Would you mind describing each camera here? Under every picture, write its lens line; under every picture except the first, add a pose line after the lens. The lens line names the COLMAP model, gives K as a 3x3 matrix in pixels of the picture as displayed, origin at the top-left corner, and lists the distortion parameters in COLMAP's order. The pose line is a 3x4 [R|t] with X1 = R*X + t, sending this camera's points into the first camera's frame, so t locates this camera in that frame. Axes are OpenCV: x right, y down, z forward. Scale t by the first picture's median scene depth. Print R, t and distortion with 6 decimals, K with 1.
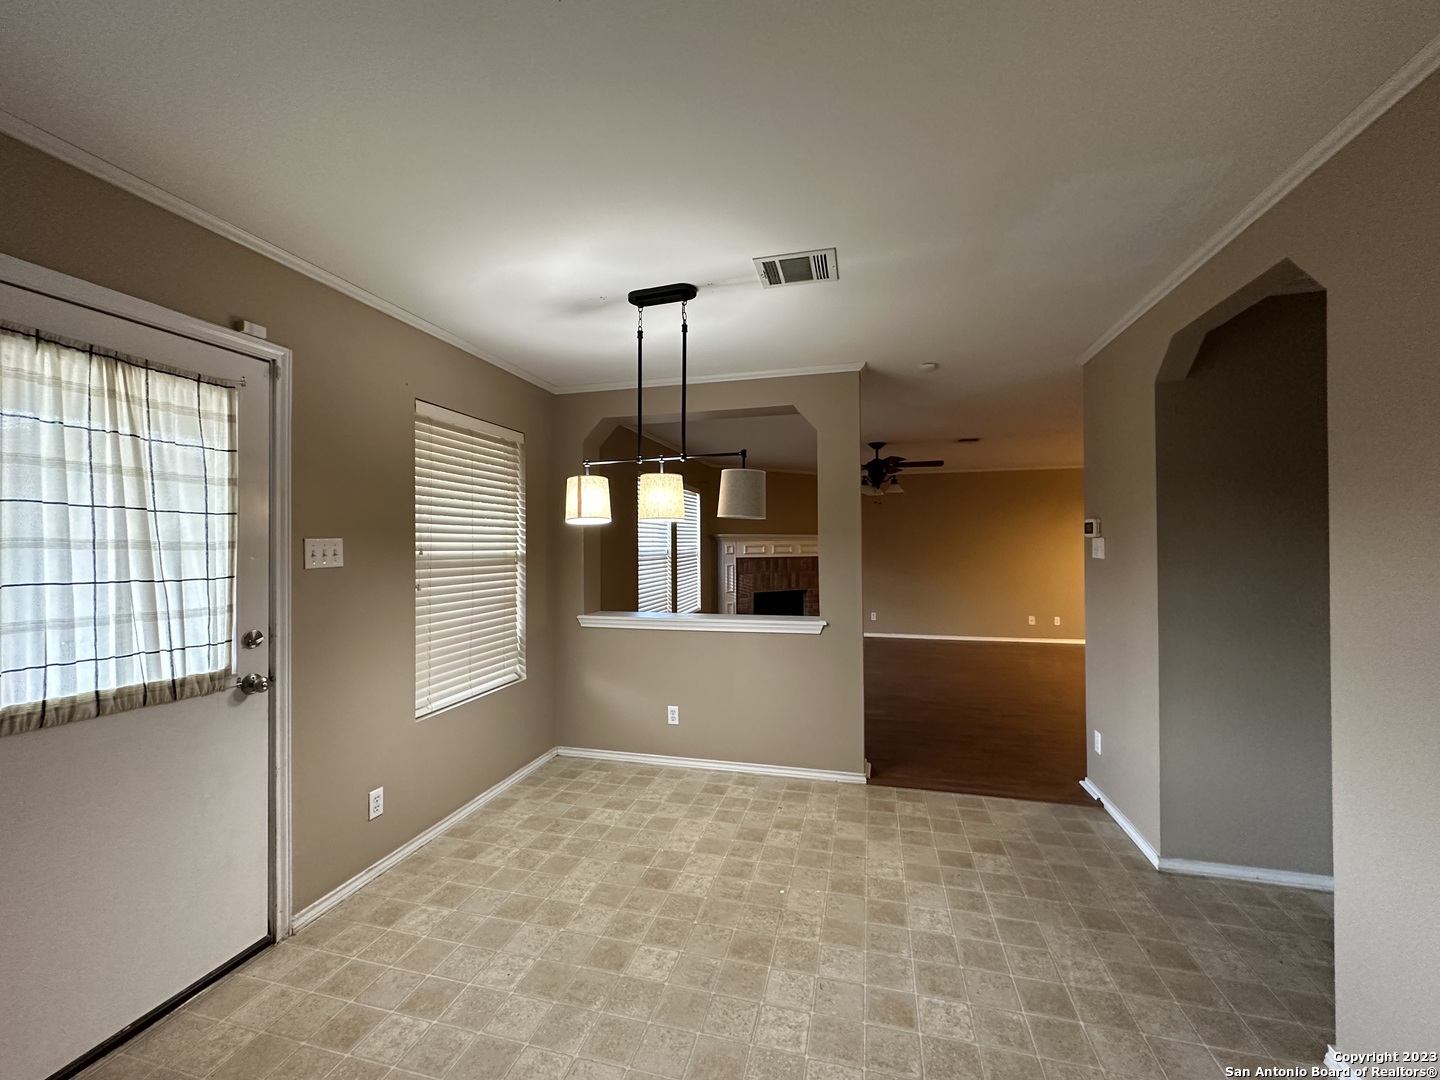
lens RADIAL K [[577.7, 0, 720.7], [0, 577.7, 536.8], [0, 0, 1]] dist [0.001104, -0.000083]
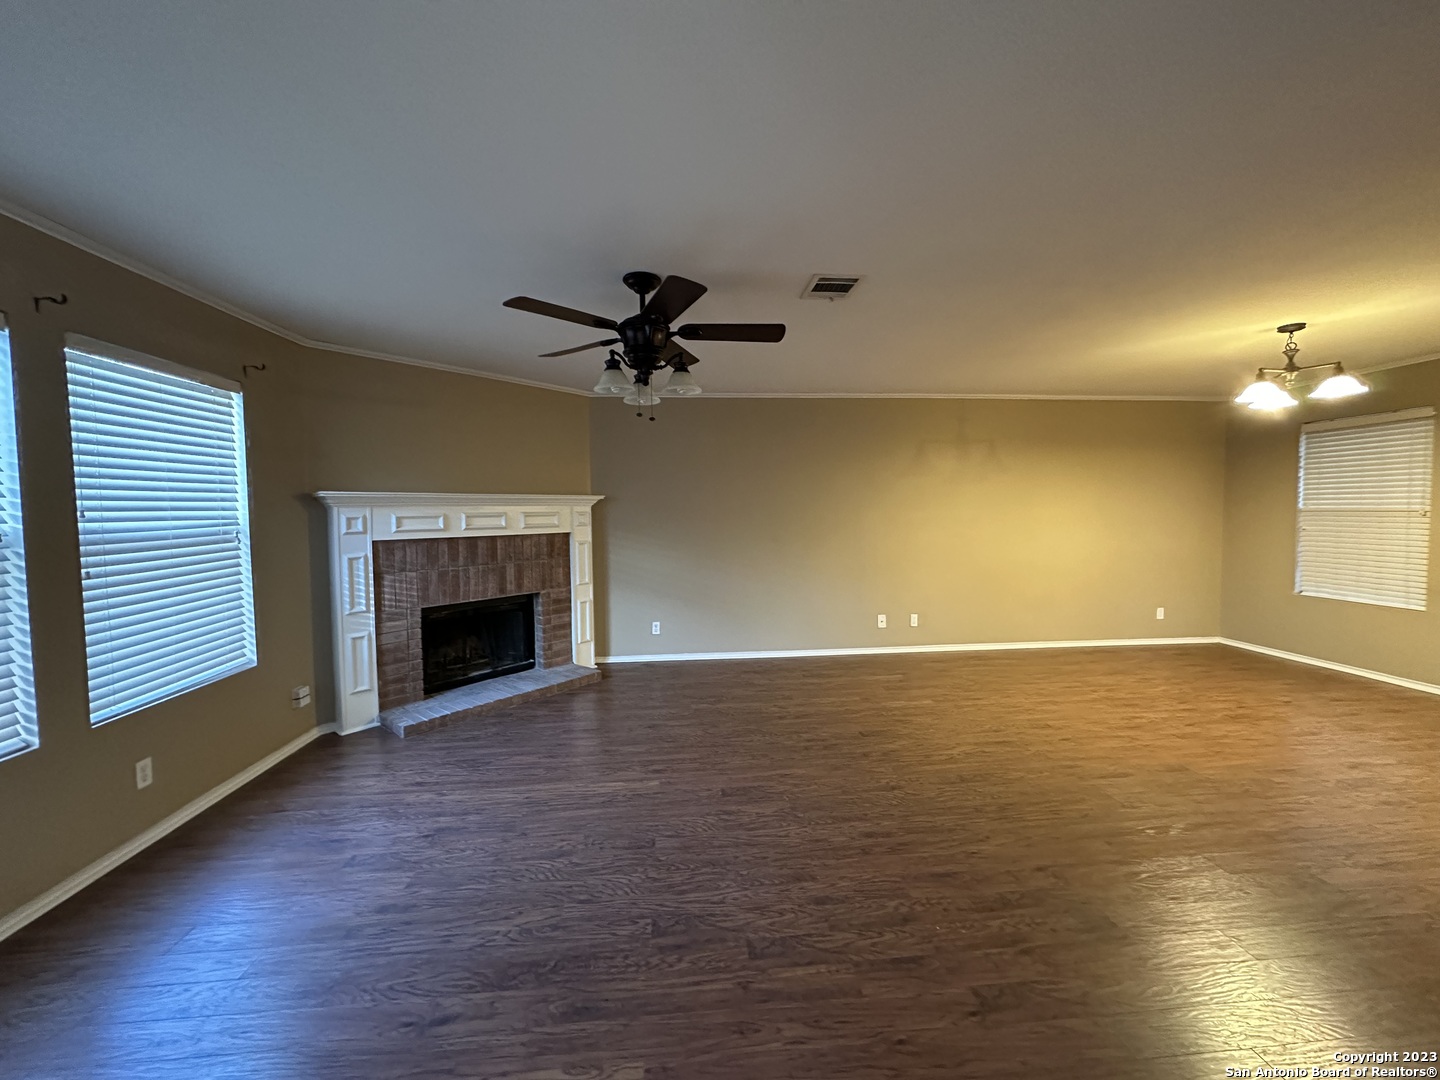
lens RADIAL K [[577.7, 0, 726.1], [0, 577.7, 532.1], [0, 0, 1]] dist [0.001104, -0.000083]
pose [[0.939697, -0.017796, 0.341544, 0.136390], [0.001128, 0.998801, 0.048940, 0.005838], [-0.342006, -0.045603, 0.938591, 0.434150]]
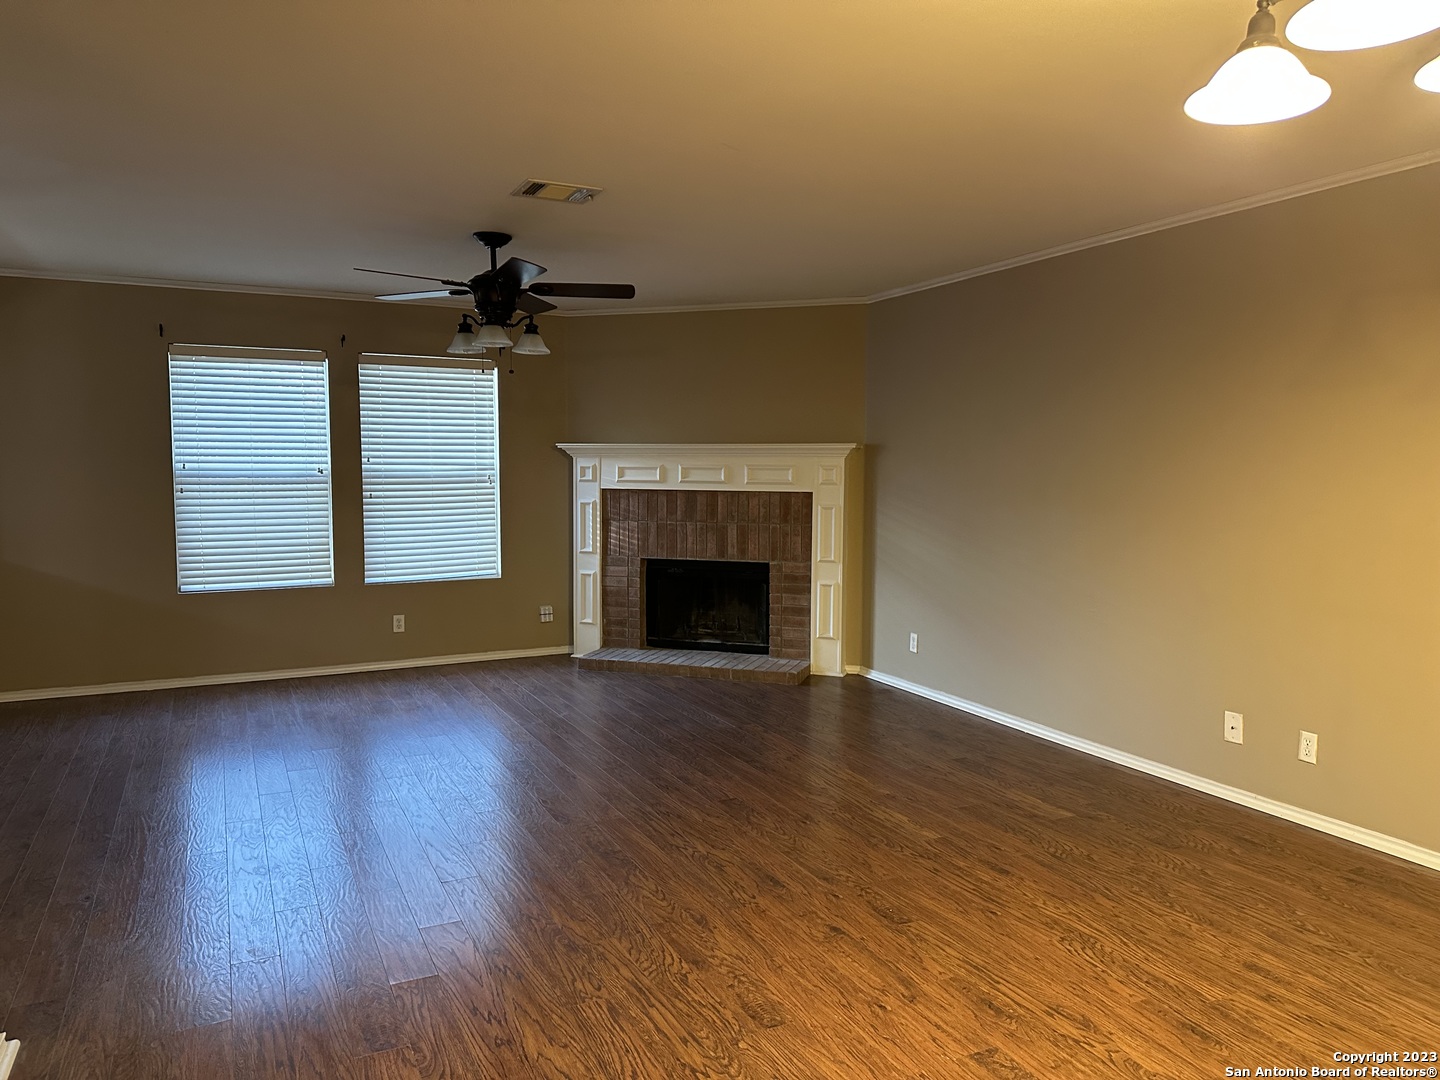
lens RADIAL K [[997.9, 0, 732.9], [0, 997.9, 539.2], [0, 0, 1]] dist [0.067698, -0.056595]
pose [[0.670094, 0.068612, -0.739098, 0.759246], [-0.001823, 0.995868, 0.090797, -0.000024], [0.742274, -0.059495, 0.667450, 0.469810]]
